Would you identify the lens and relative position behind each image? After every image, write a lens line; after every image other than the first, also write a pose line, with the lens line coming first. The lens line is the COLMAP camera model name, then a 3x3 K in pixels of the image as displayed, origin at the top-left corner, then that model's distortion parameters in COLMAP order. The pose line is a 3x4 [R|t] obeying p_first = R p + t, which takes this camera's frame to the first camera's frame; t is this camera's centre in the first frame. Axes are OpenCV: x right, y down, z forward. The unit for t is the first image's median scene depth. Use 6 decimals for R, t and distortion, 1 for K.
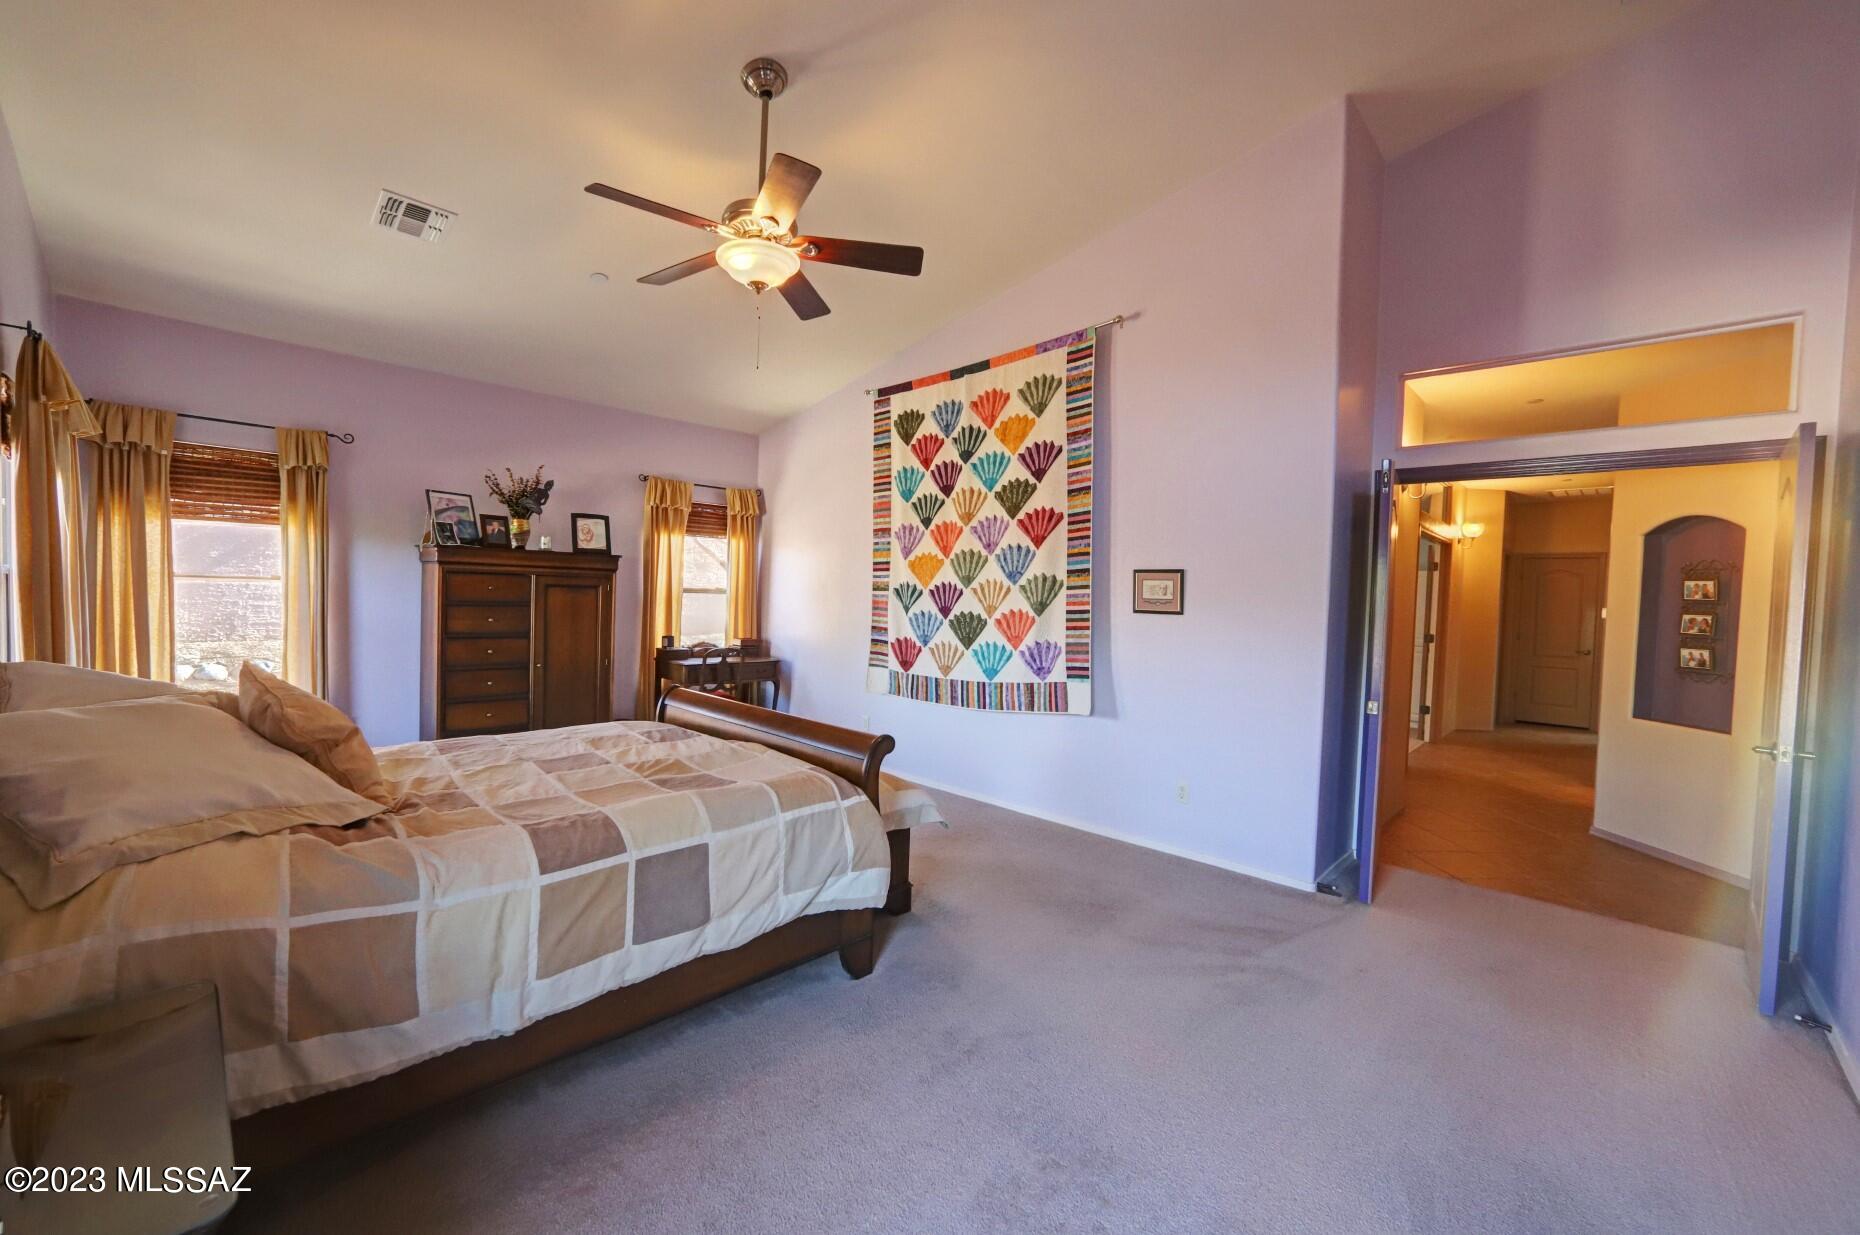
lens RADIAL K [[750.0, 0, 908.5], [0, 750.0, 611.9], [0, 0, 1]] dist [-0.001070, -0.000135]
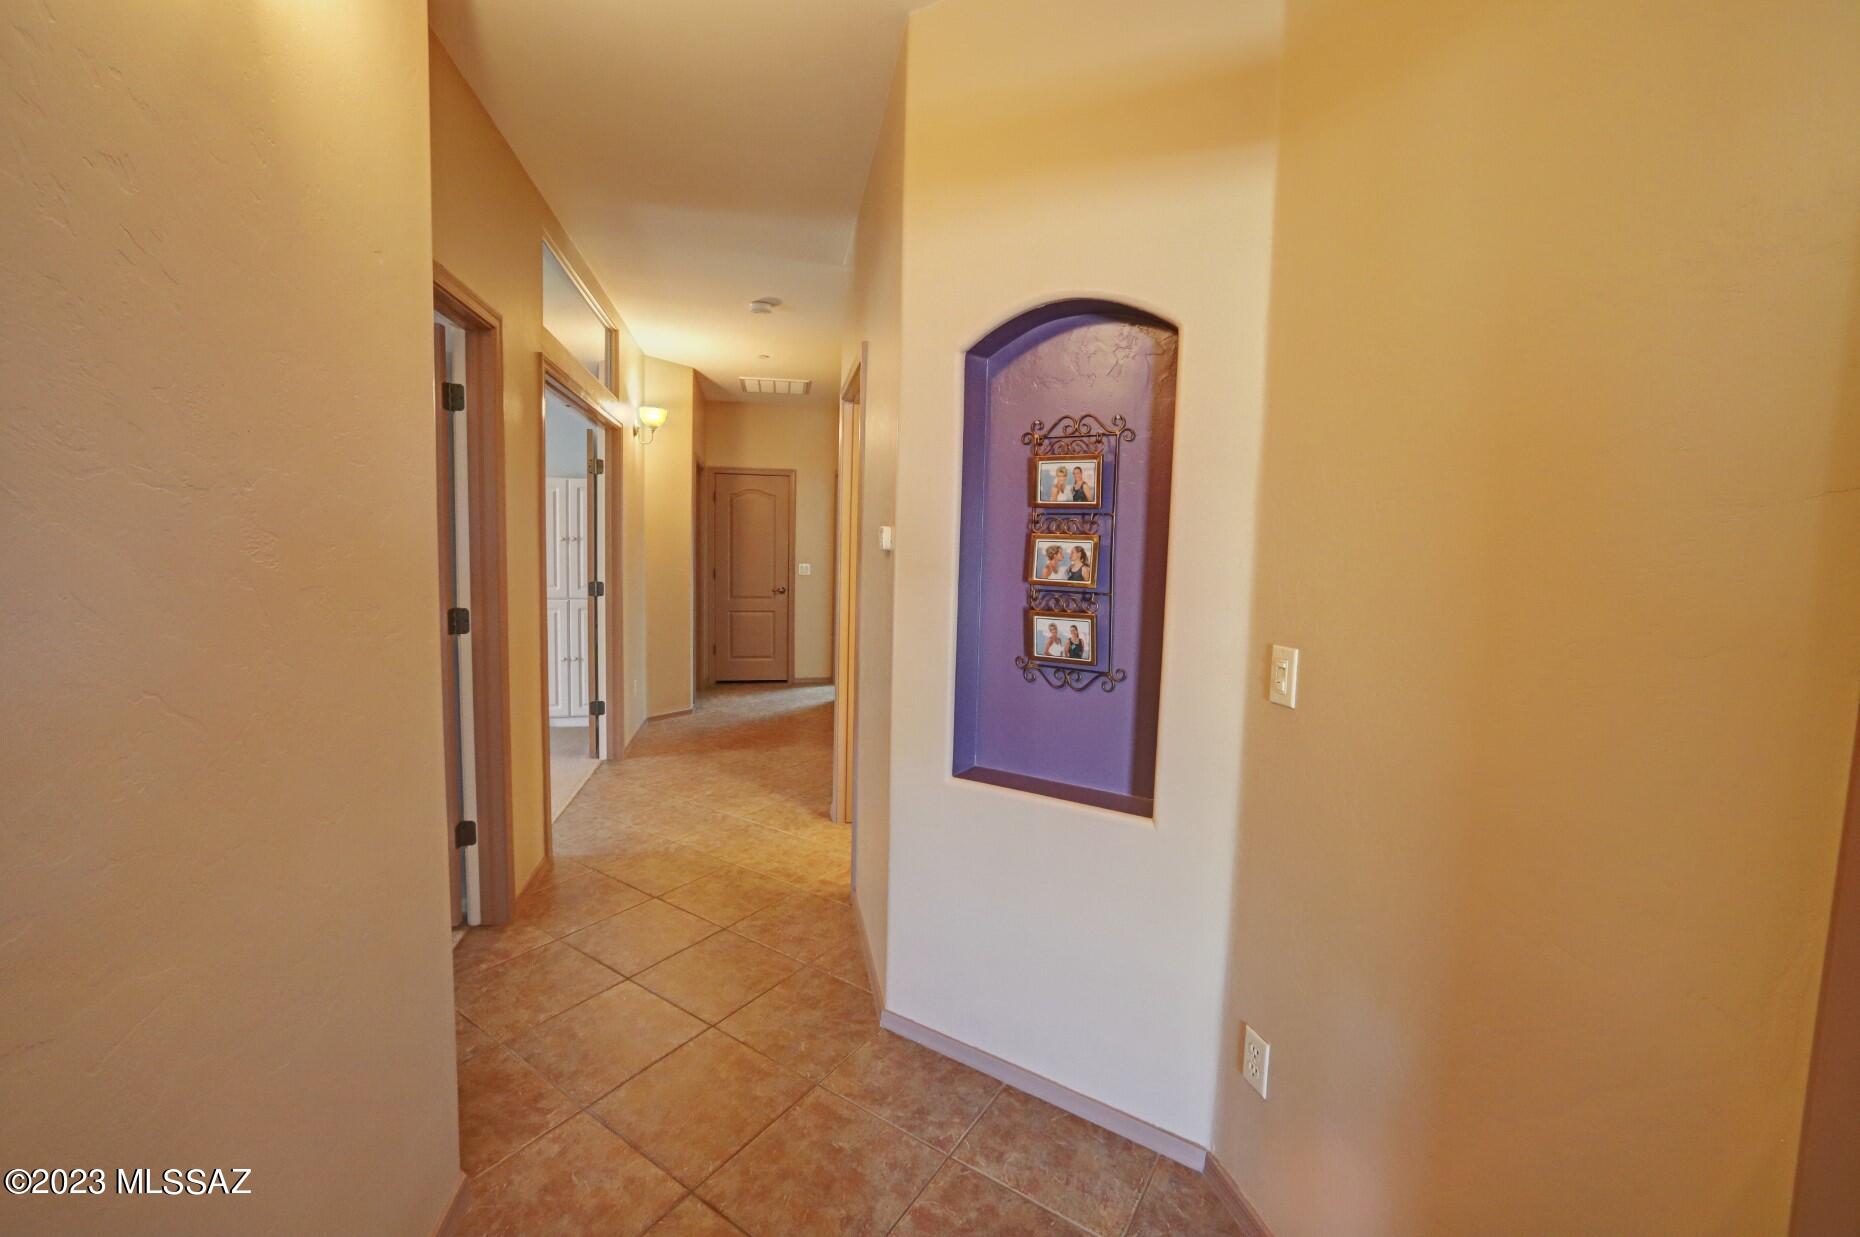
lens RADIAL K [[739.6, 0, 924.2], [0, 739.6, 610.6], [0, 0, 1]] dist [-0.035075, 0.013727]
pose [[0.563966, -0.086850, 0.821219, 0.292951], [0.016912, 0.995460, 0.093663, 0.001681], [-0.825625, -0.038934, 0.562874, 0.371340]]
